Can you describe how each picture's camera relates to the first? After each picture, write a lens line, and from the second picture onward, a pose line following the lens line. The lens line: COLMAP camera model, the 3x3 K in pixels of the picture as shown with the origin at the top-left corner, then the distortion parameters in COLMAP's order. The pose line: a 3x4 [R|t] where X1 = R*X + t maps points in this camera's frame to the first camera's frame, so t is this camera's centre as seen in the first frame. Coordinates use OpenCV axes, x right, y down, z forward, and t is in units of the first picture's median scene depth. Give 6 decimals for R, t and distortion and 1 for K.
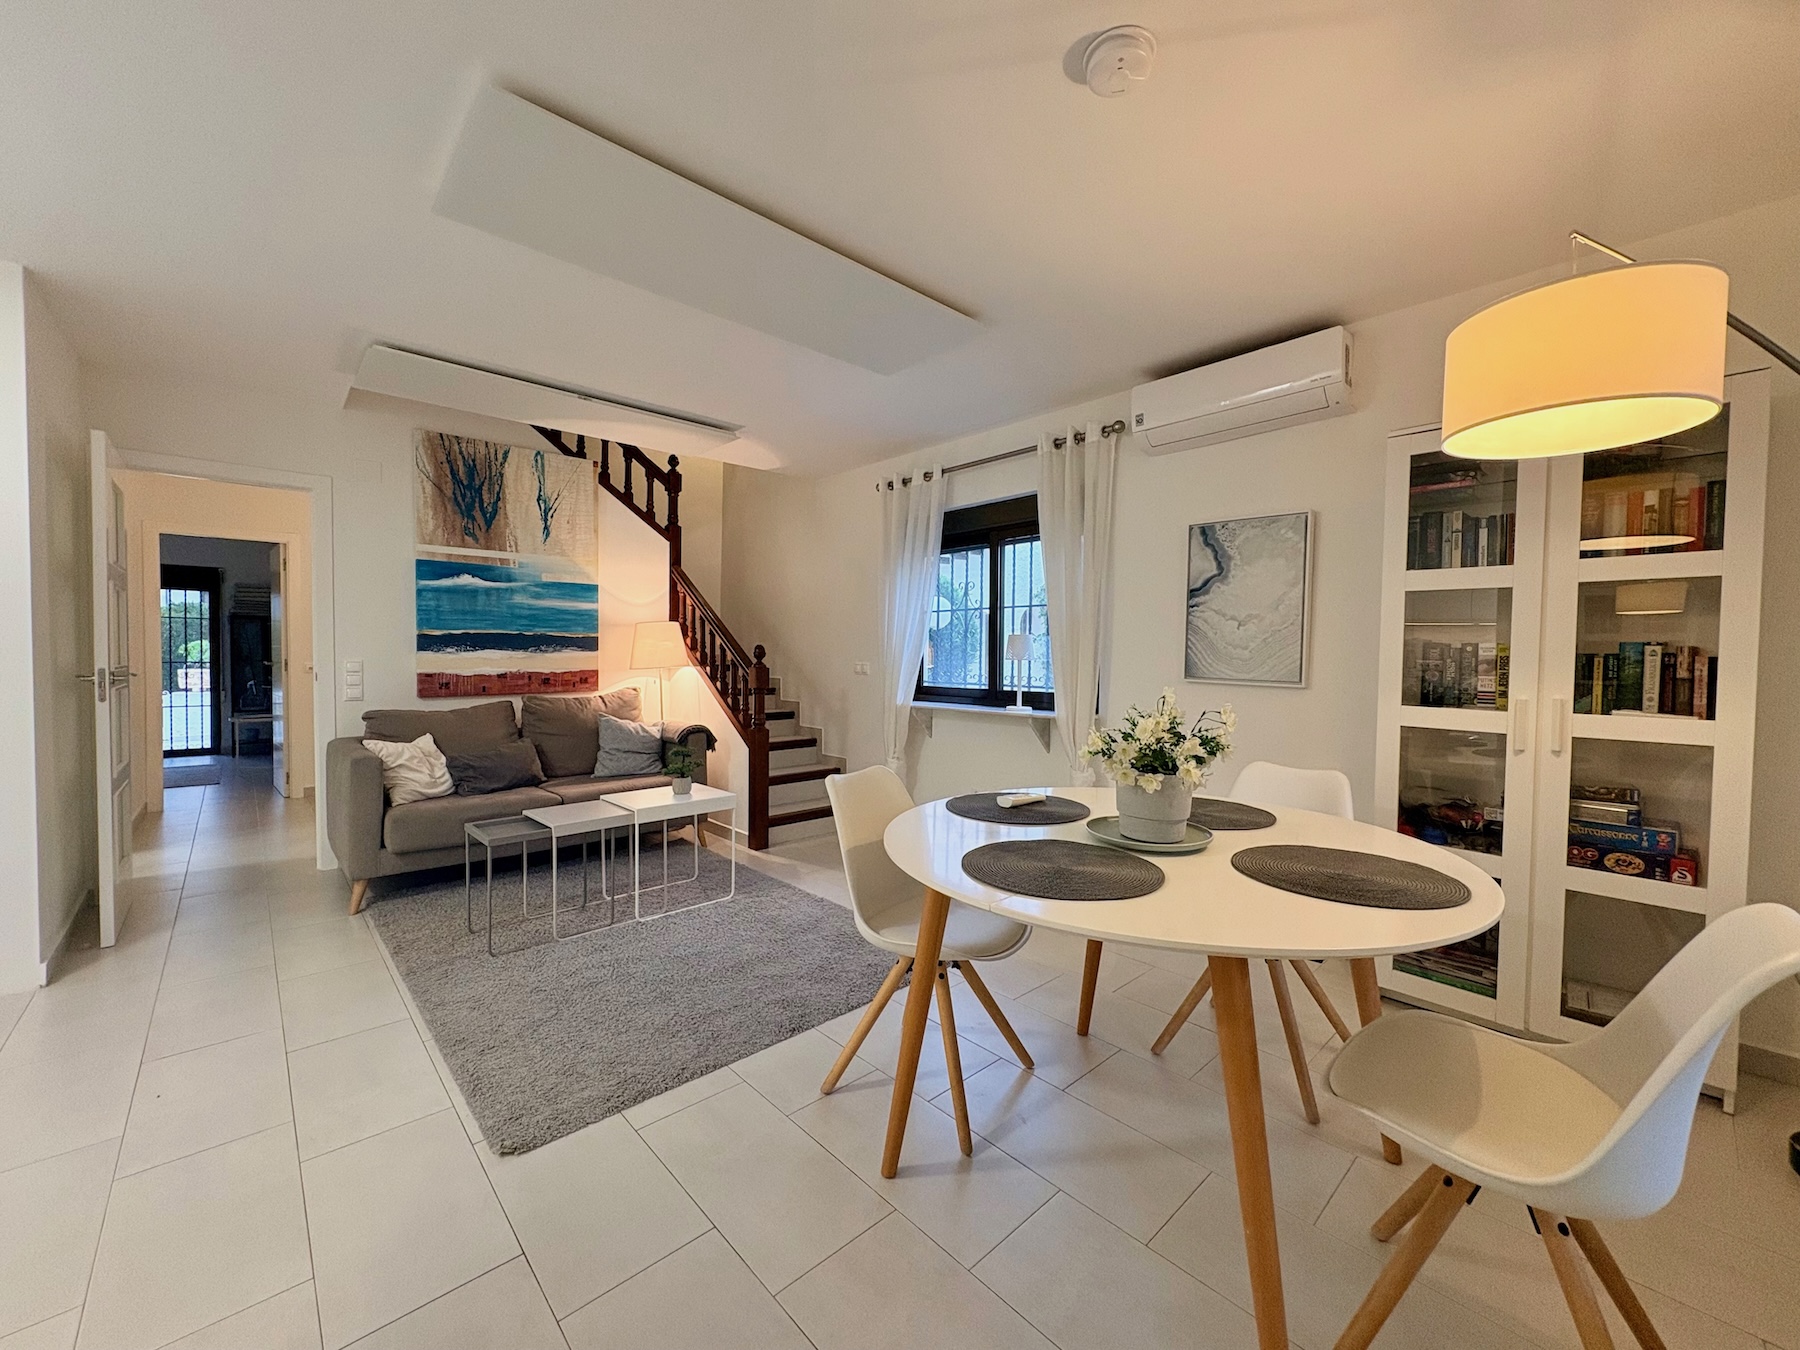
lens RADIAL K [[714.0, 0, 899.9], [0, 714.0, 671.8], [0, 0, 1]] dist [-0.001486, 0.000140]
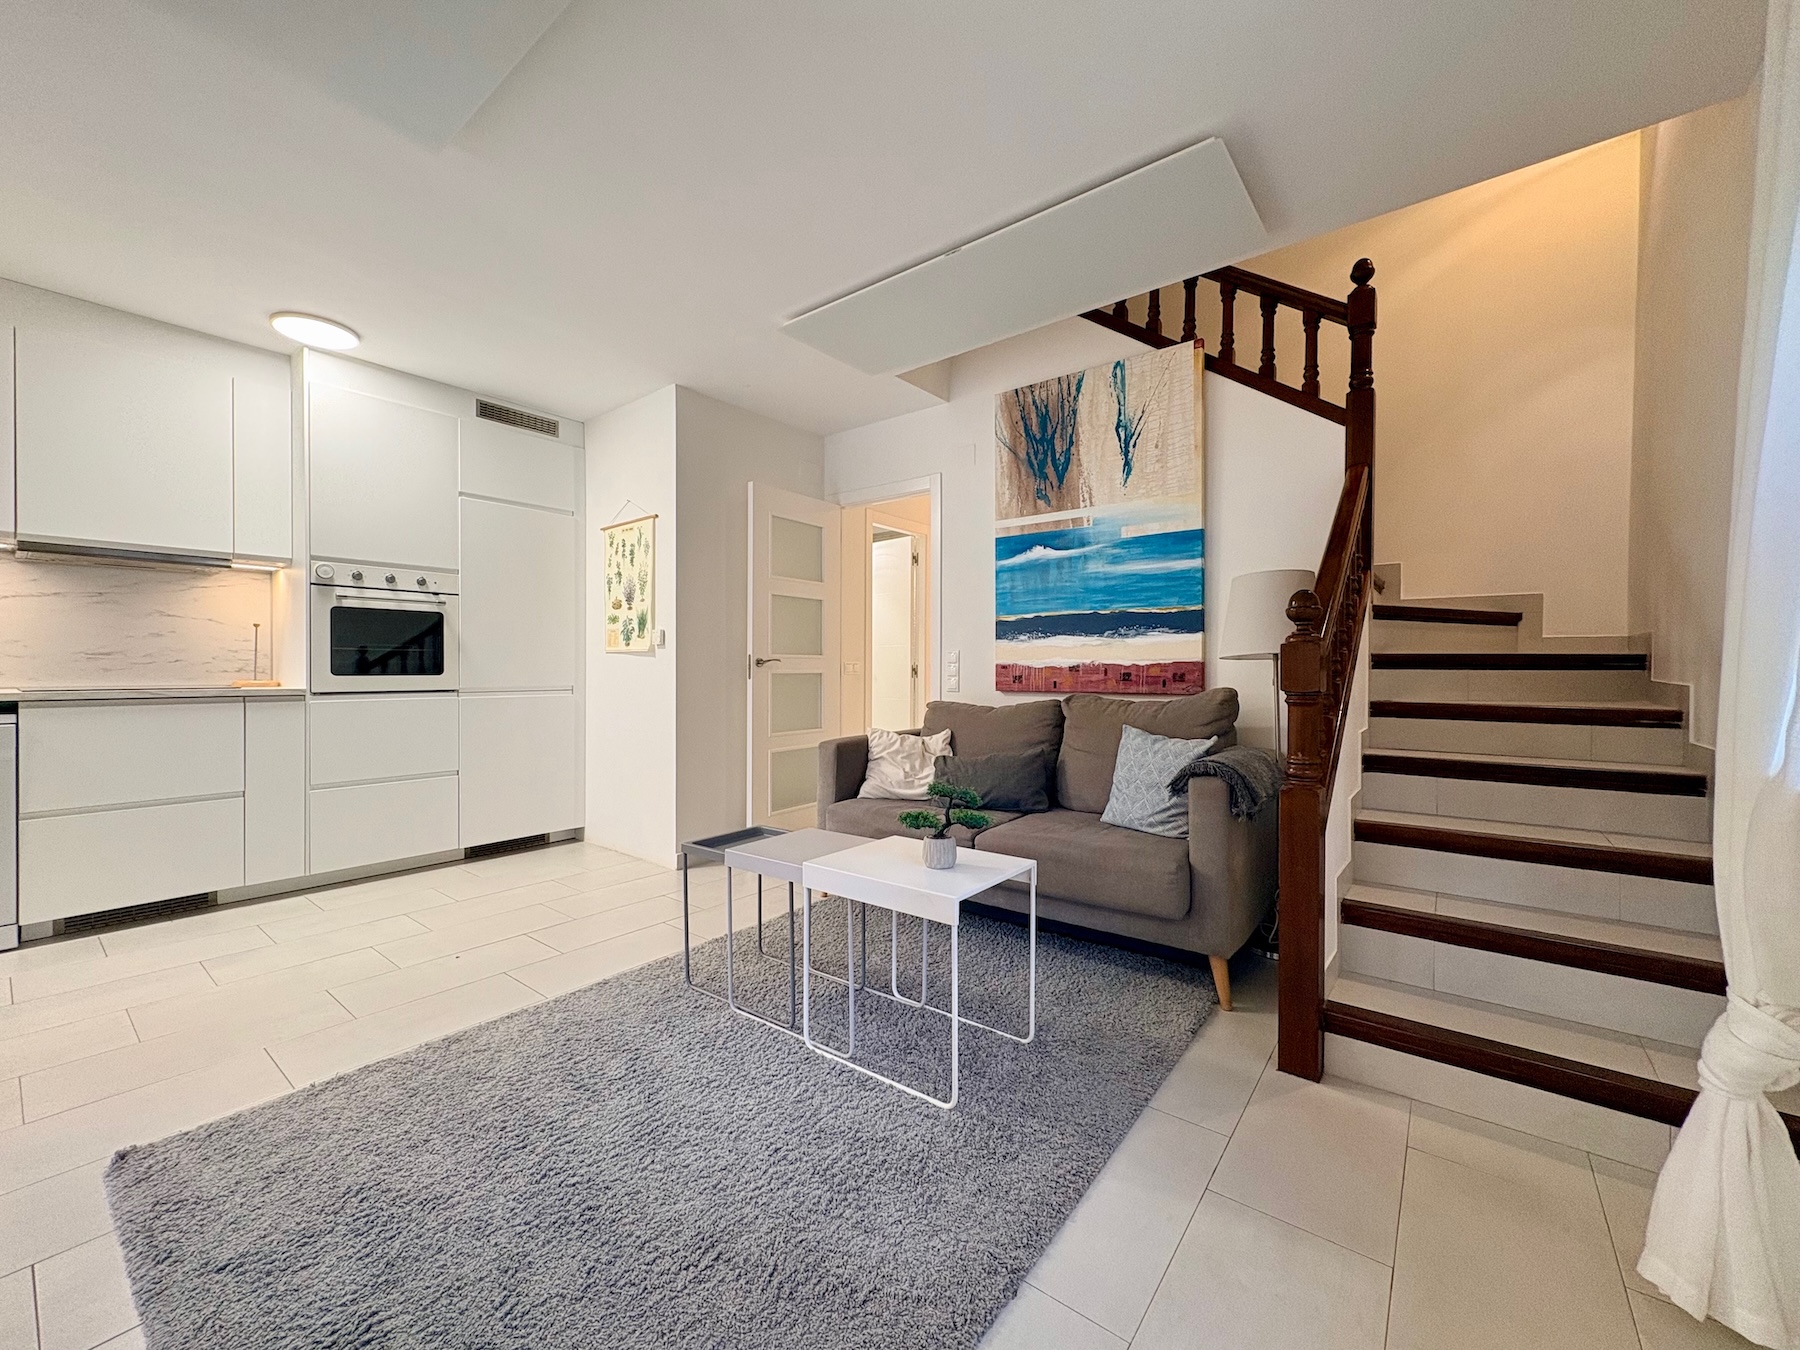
lens RADIAL K [[717.1, 0, 898.2], [0, 717.1, 671.6], [0, 0, 1]] dist [0.000571, 0.000494]
pose [[0.162242, -0.003599, -0.986744, 0.189498], [-0.024942, 0.999659, -0.007747, 0.020262], [0.986436, 0.025868, 0.162097, 0.702545]]
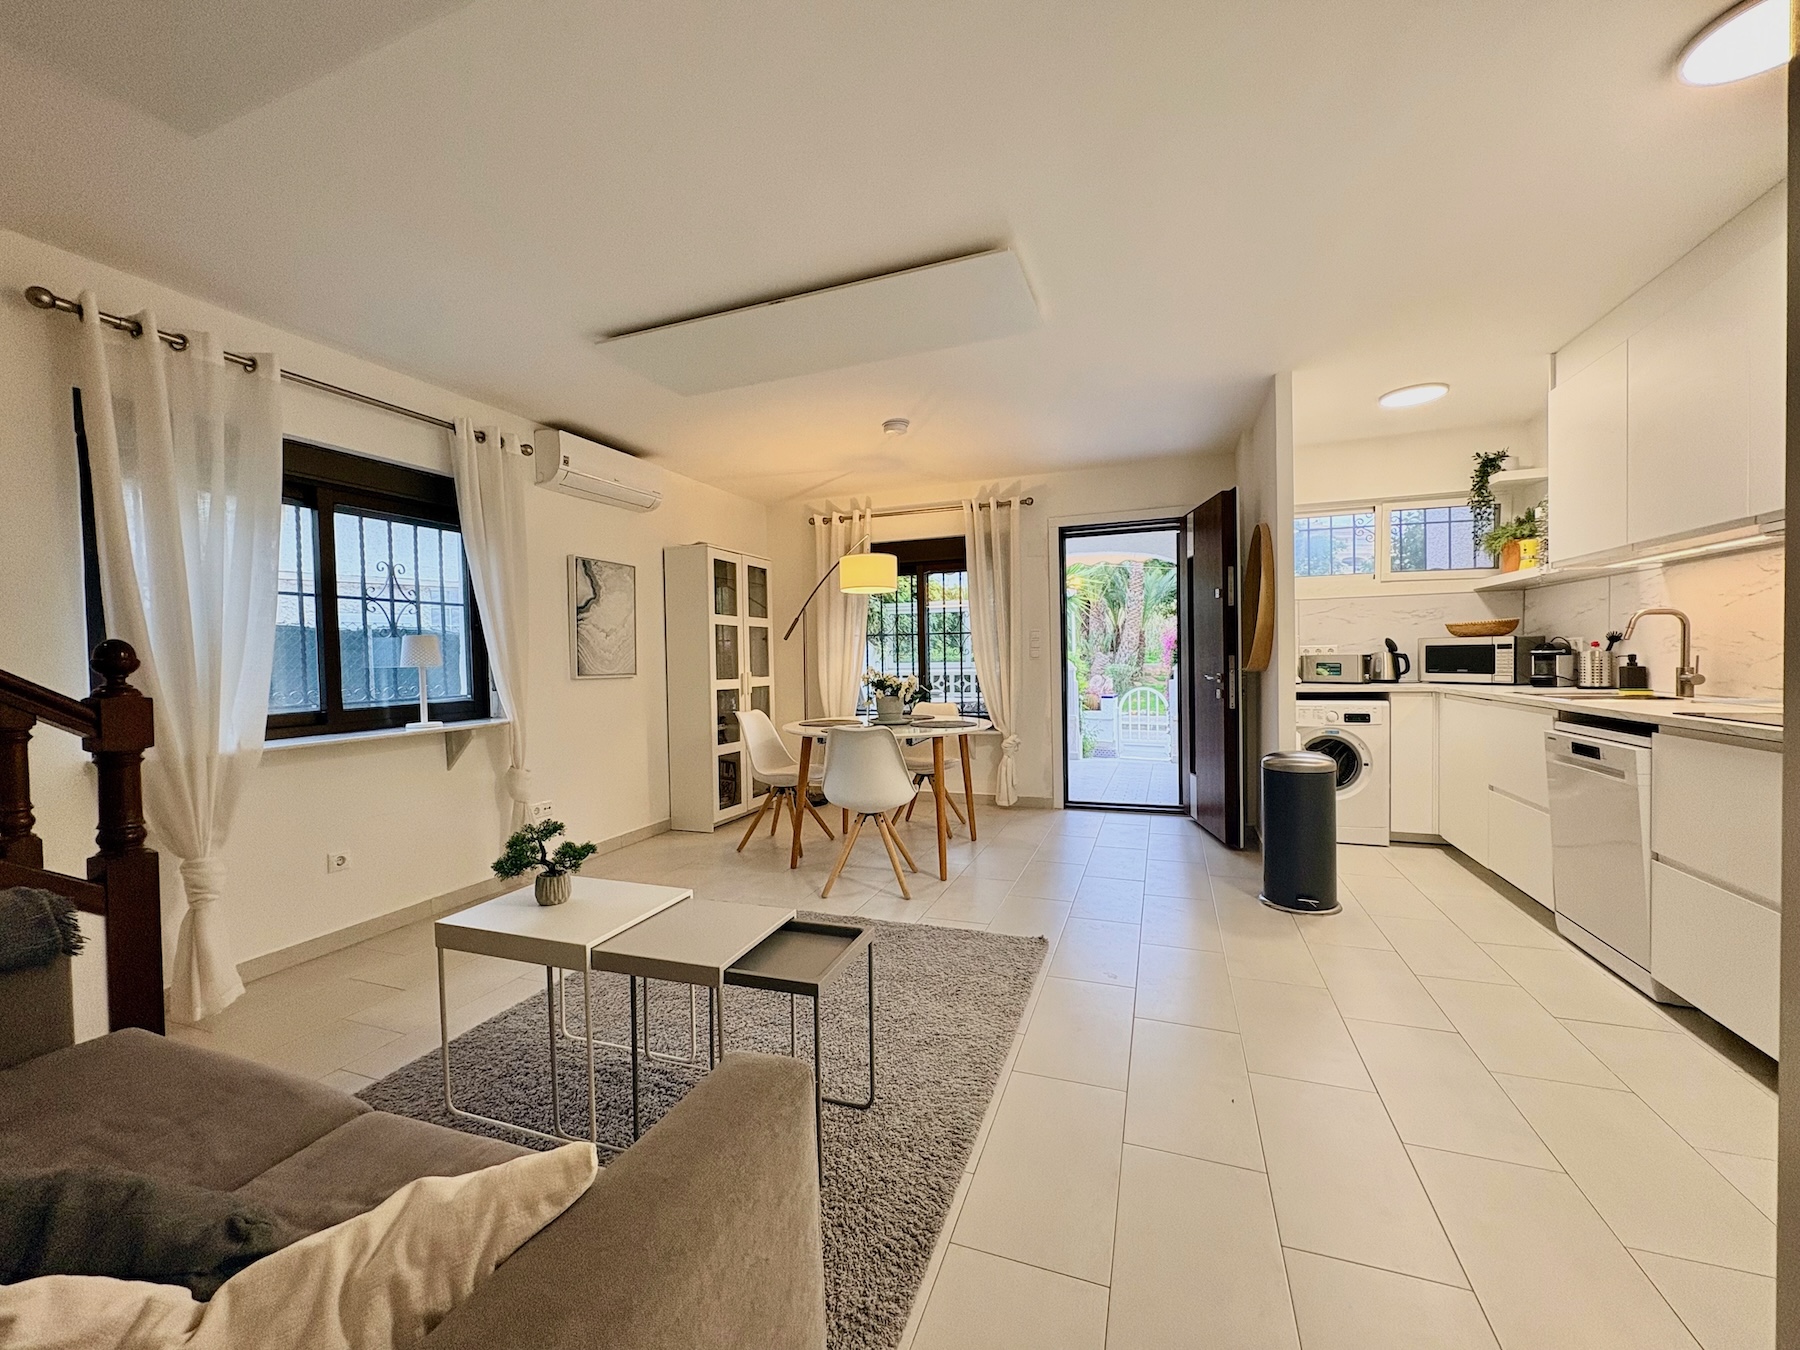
lens RADIAL K [[720.1, 0, 896.4], [0, 720.1, 681.5], [0, 0, 1]] dist [0.000712, 0.000030]
pose [[-0.451167, -0.030504, 0.891918, -0.756635], [0.037071, 0.997912, 0.052882, -0.021121], [-0.891669, 0.056923, -0.449095, 0.808994]]
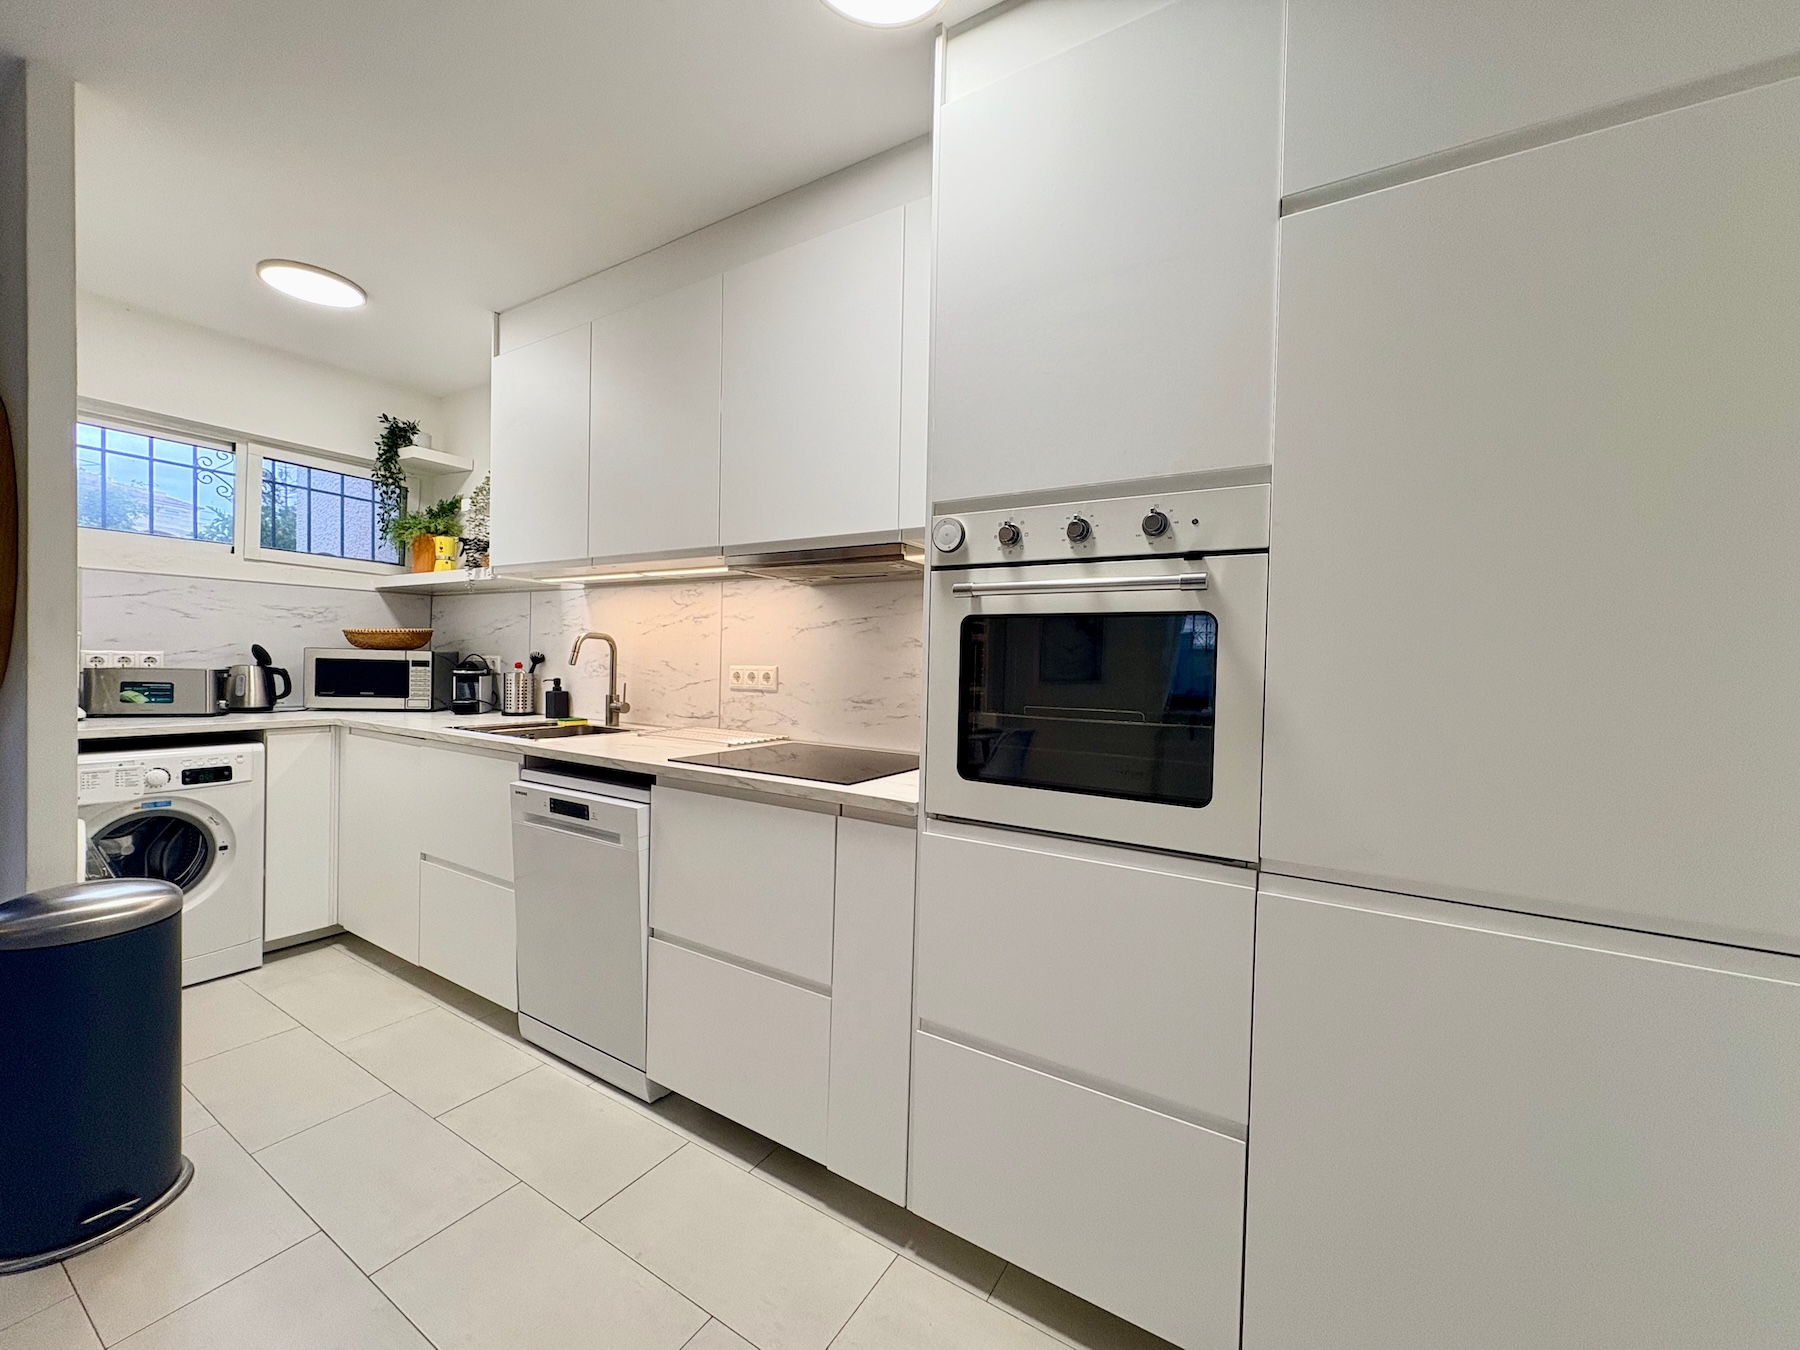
lens RADIAL K [[714.0, 0, 899.9], [0, 714.0, 671.8], [0, 0, 1]] dist [-0.001486, 0.000140]
pose [[-0.963592, -0.029454, -0.265749, -0.561141], [-0.040440, 0.998534, 0.035965, -0.026111], [0.264300, 0.045403, -0.963371, 0.530770]]
